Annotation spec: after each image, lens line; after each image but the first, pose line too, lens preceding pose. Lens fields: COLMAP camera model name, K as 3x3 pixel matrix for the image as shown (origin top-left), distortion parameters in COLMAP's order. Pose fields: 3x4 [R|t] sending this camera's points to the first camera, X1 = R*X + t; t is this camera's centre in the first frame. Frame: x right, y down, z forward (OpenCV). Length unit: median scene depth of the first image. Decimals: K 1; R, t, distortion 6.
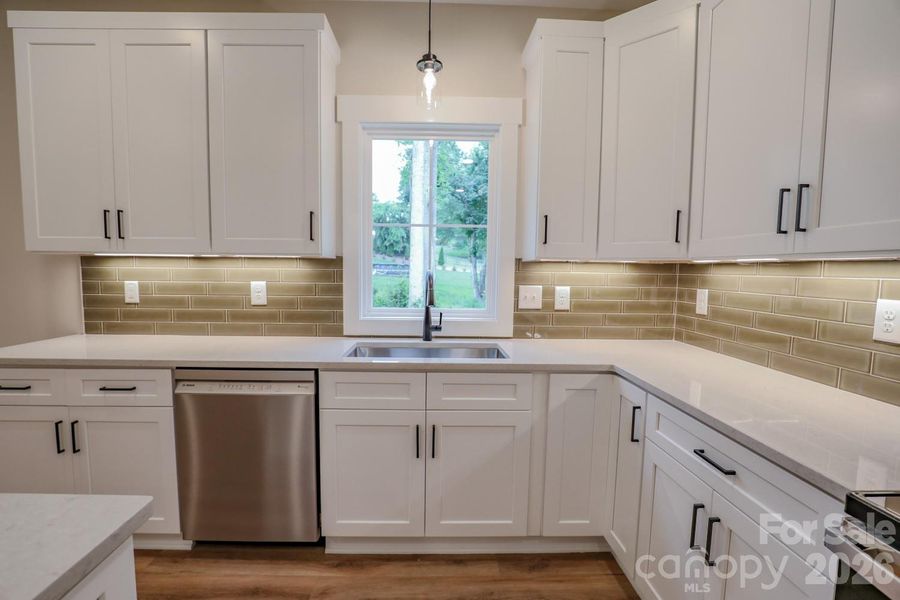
lens RADIAL K [[418.1, 0, 442.8], [0, 418.1, 306.6], [0, 0, 1]] dist [-0.030950, 0.000622]
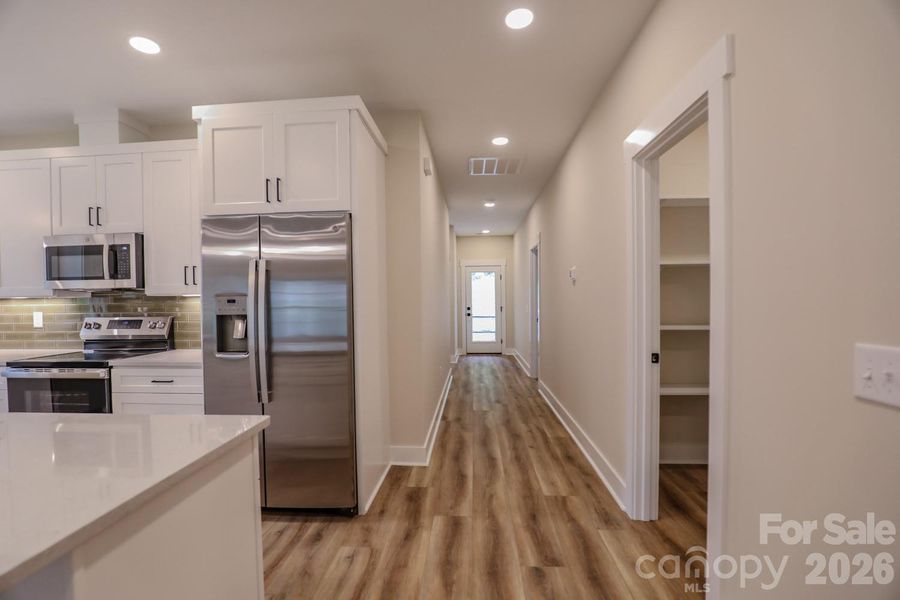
lens RADIAL K [[408.3, 0, 445.0], [0, 408.3, 306.1], [0, 0, 1]] dist [-0.037800, 0.006666]
pose [[0.095565, -0.036474, 0.994755, -0.713816], [0.102804, 0.994346, 0.026583, 0.084122], [-0.990100, 0.099725, 0.098775, -1.103976]]
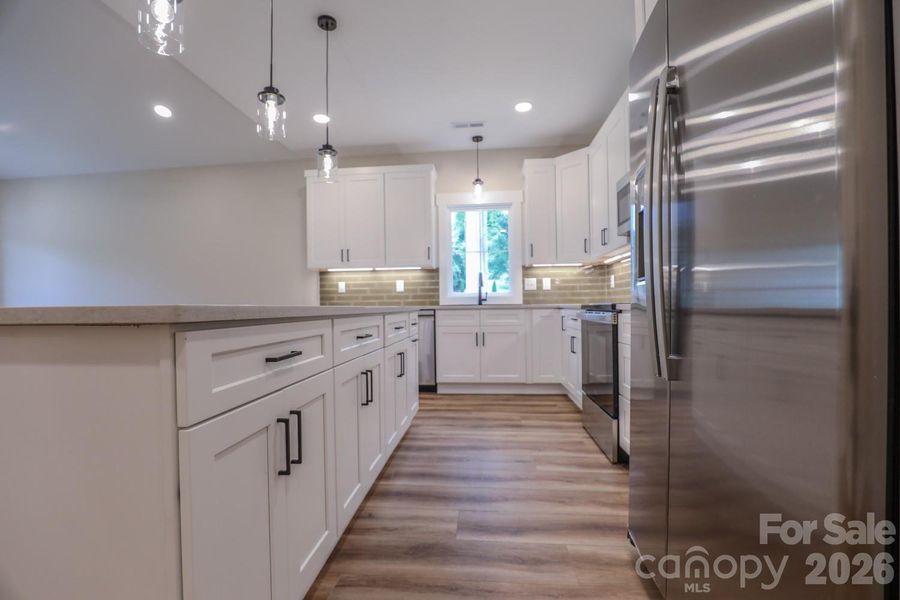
lens RADIAL K [[408.3, 0, 445.0], [0, 408.3, 306.1], [0, 0, 1]] dist [-0.037800, 0.006666]
pose [[0.991799, -0.026741, -0.124982, 0.043140], [0.016016, 0.996162, -0.086046, 0.254616], [0.126804, 0.083338, 0.988421, -1.033565]]
